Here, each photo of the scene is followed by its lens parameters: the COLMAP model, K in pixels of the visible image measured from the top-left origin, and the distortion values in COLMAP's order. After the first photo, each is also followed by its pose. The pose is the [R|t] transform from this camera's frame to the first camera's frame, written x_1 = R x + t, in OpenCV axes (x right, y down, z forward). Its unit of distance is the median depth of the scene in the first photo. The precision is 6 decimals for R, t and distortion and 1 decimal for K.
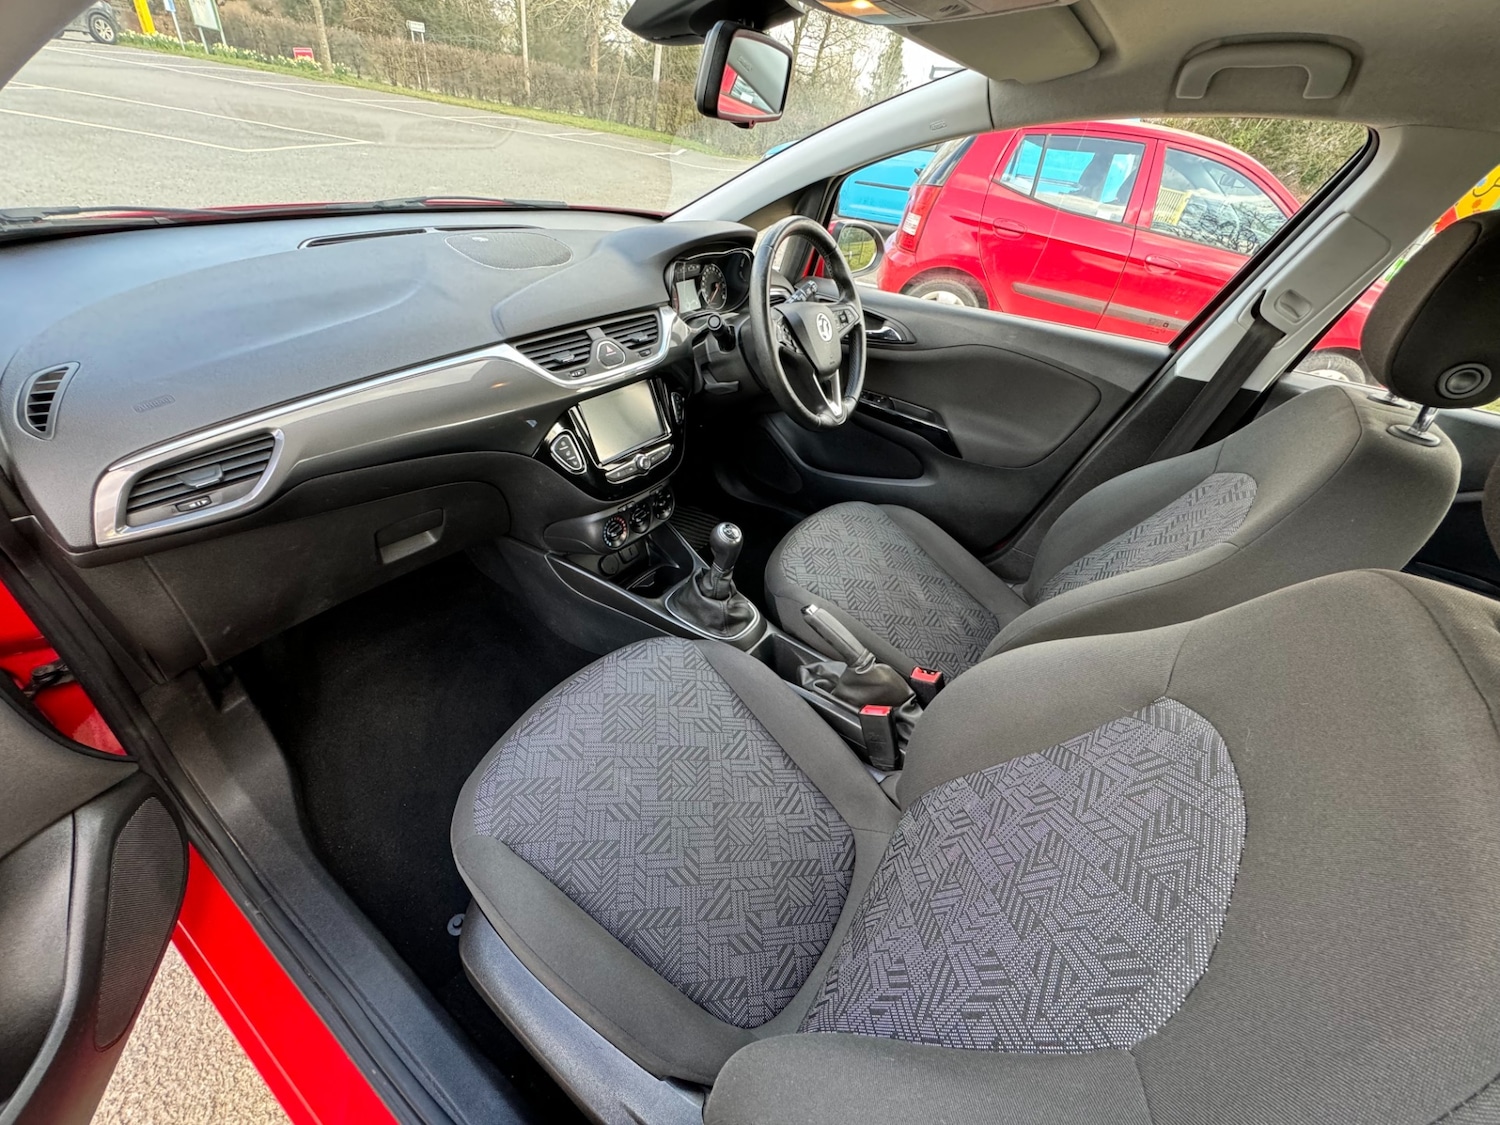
lens RADIAL K [[596.4, 0, 755.5], [0, 596.4, 560.4], [0, 0, 1]] dist [0.000813, -0.003070]
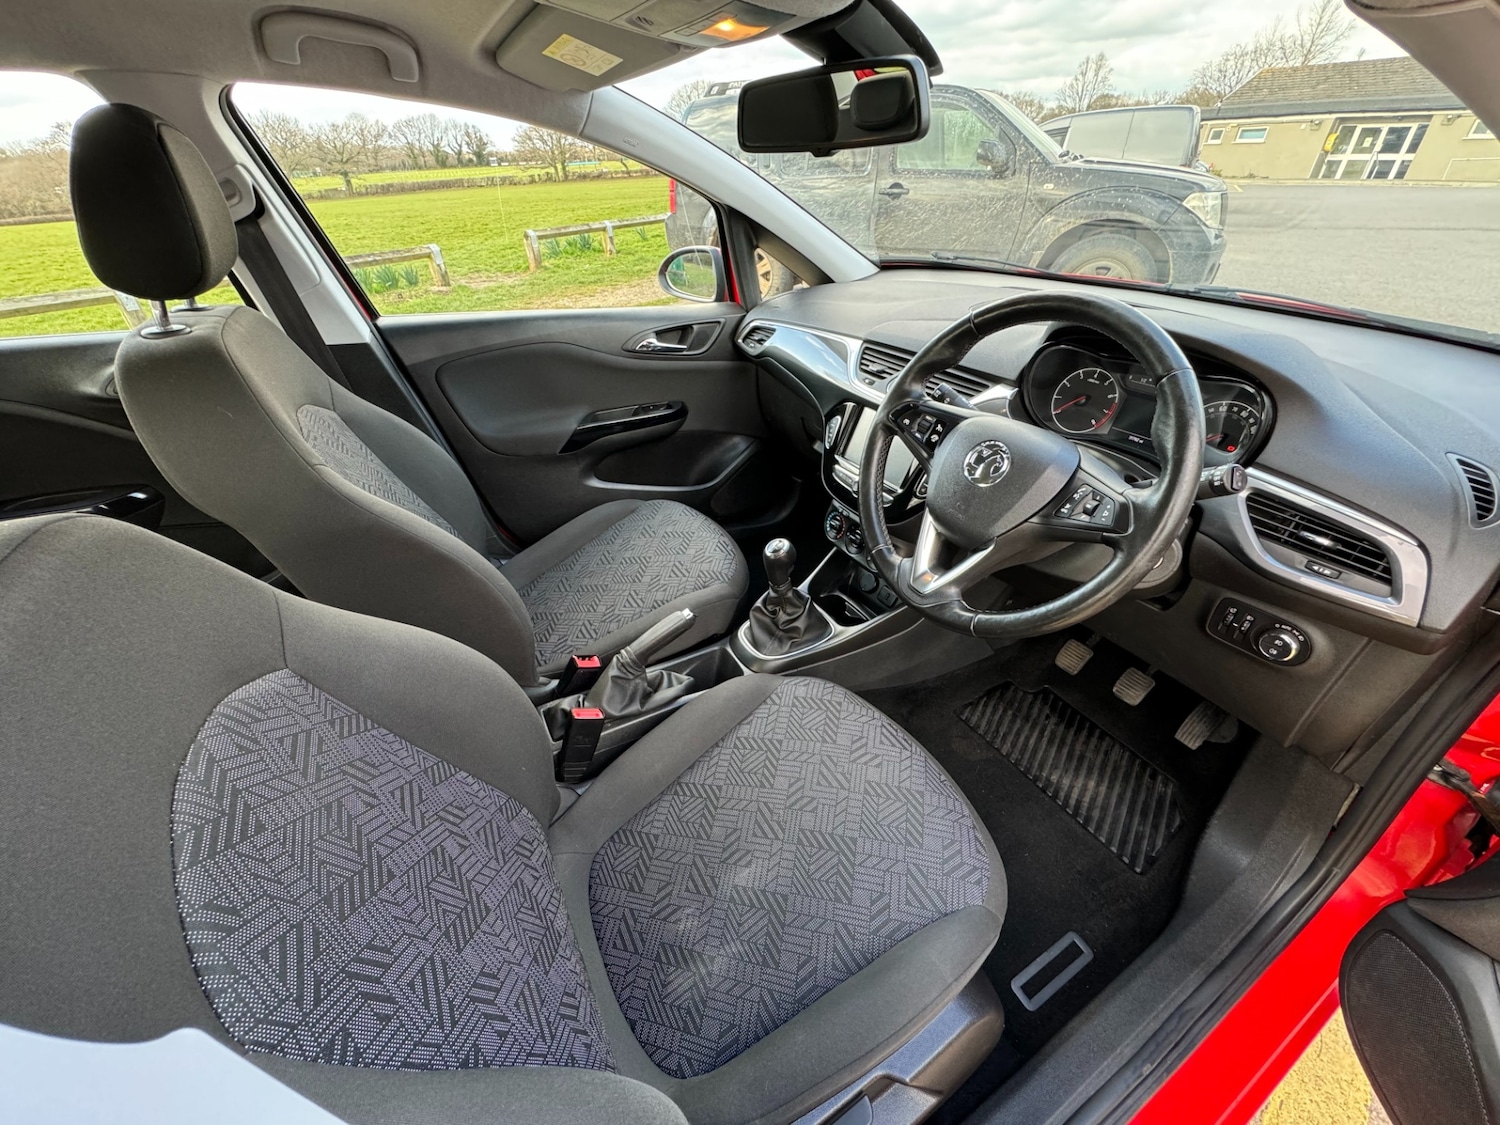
lens RADIAL K [[598.9, 0, 745.8], [0, 598.9, 555.7], [0, 0, 1]] dist [-0.000900, -0.002655]
pose [[-0.443387, 0.382173, -0.810772, 0.874367], [-0.571905, 0.575871, 0.584206, -0.650215], [0.690168, 0.722715, -0.036767, 1.095392]]
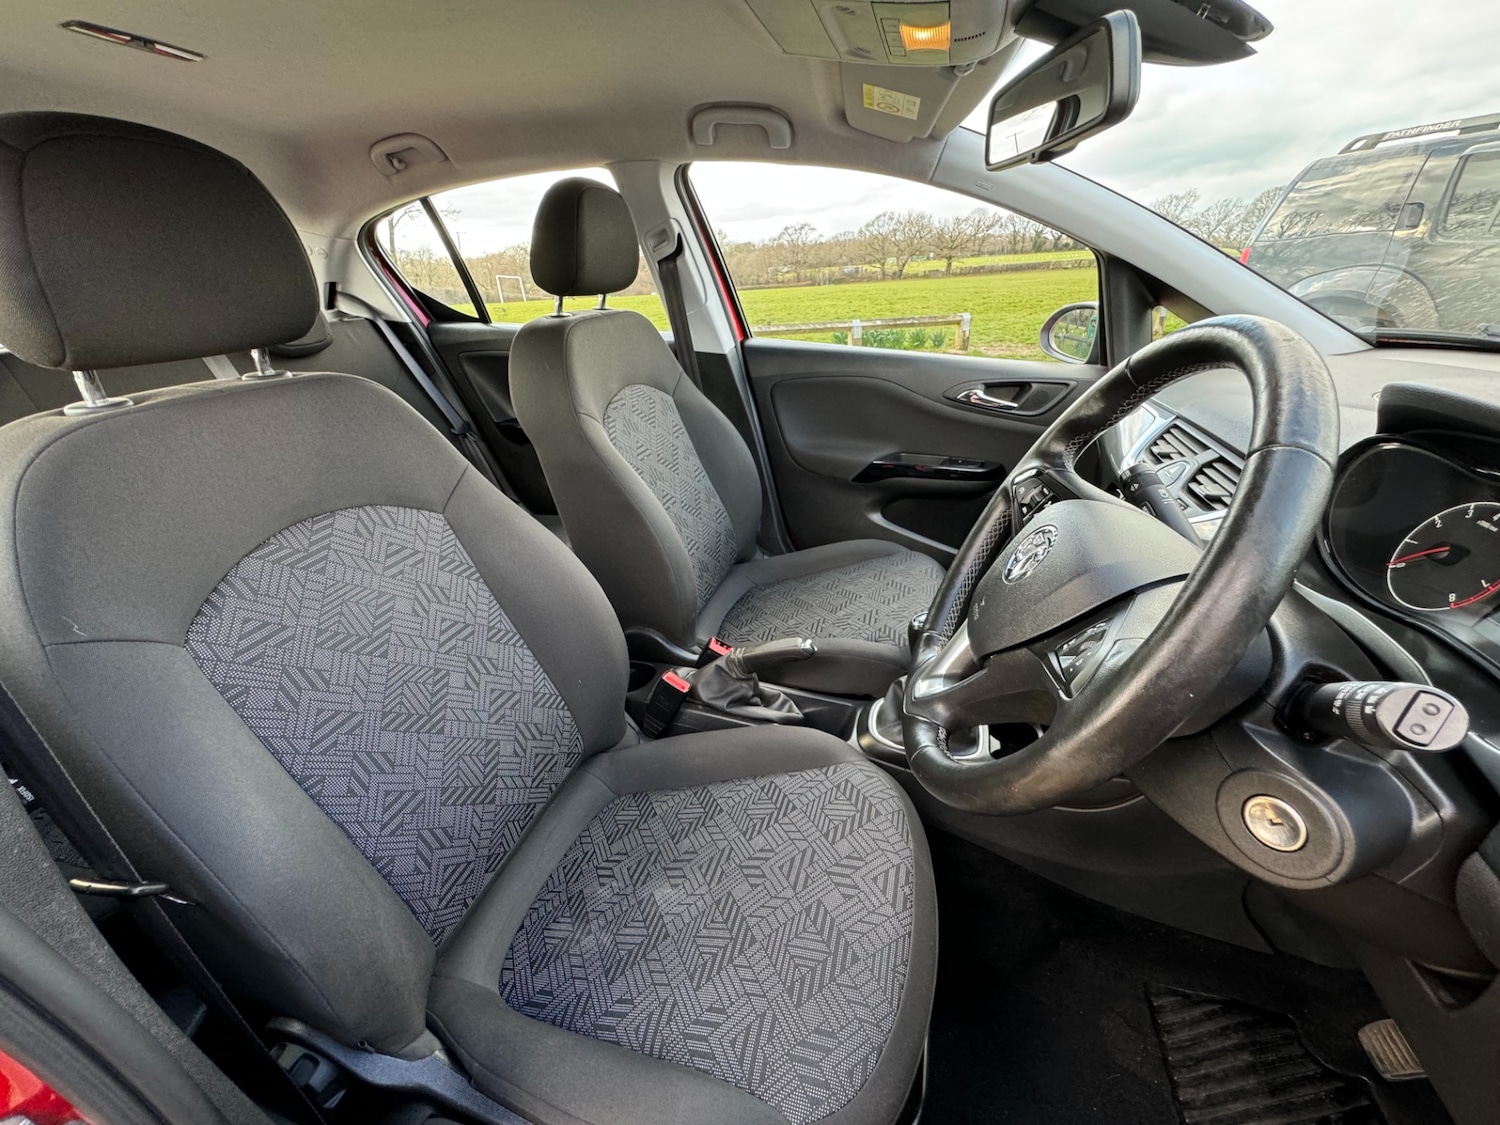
lens RADIAL K [[596.4, 0, 748.9], [0, 596.4, 555.1], [0, 0, 1]] dist [-0.000959, -0.003032]
pose [[-0.951028, 0.036567, -0.306933, 0.496101], [-0.252391, 0.481387, 0.839384, -0.808825], [0.178447, 0.875745, -0.448584, 1.363333]]
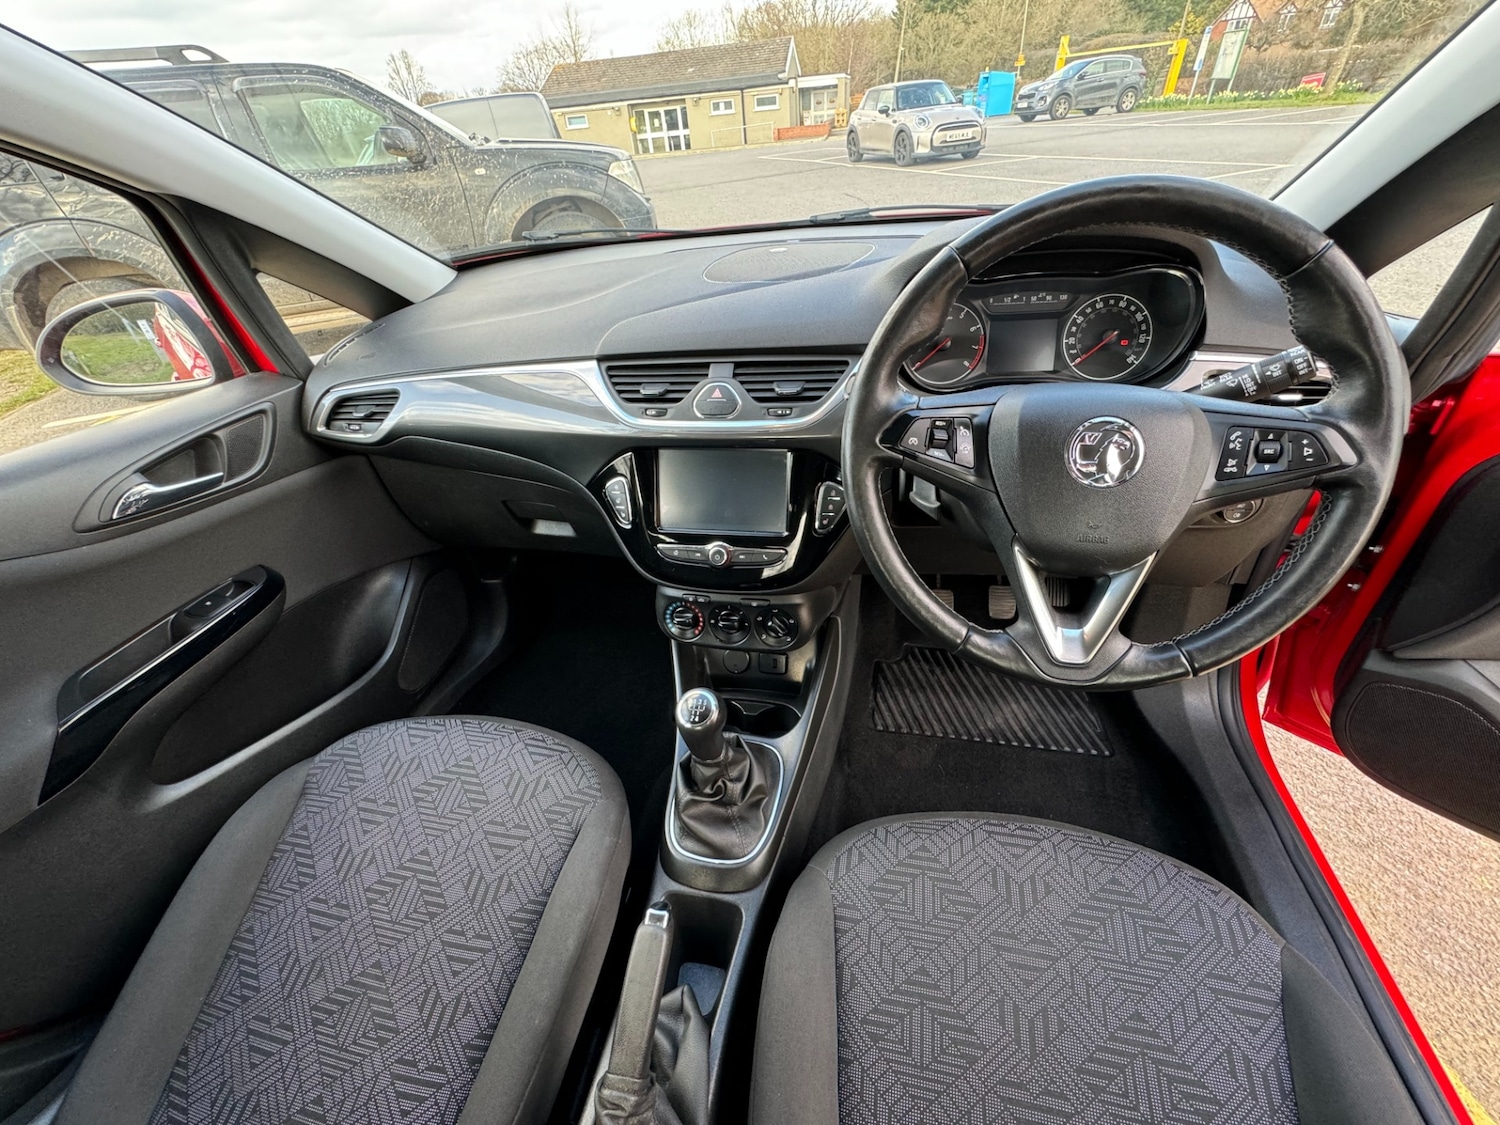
lens RADIAL K [[597.2, 0, 746.3], [0, 597.2, 560.4], [0, 0, 1]] dist [-0.001338, -0.000352]
pose [[0.356936, 0.411708, -0.838506, 0.463163], [-0.451531, 0.861845, 0.230959, -0.371776], [0.817751, 0.296174, 0.493523, 0.750608]]
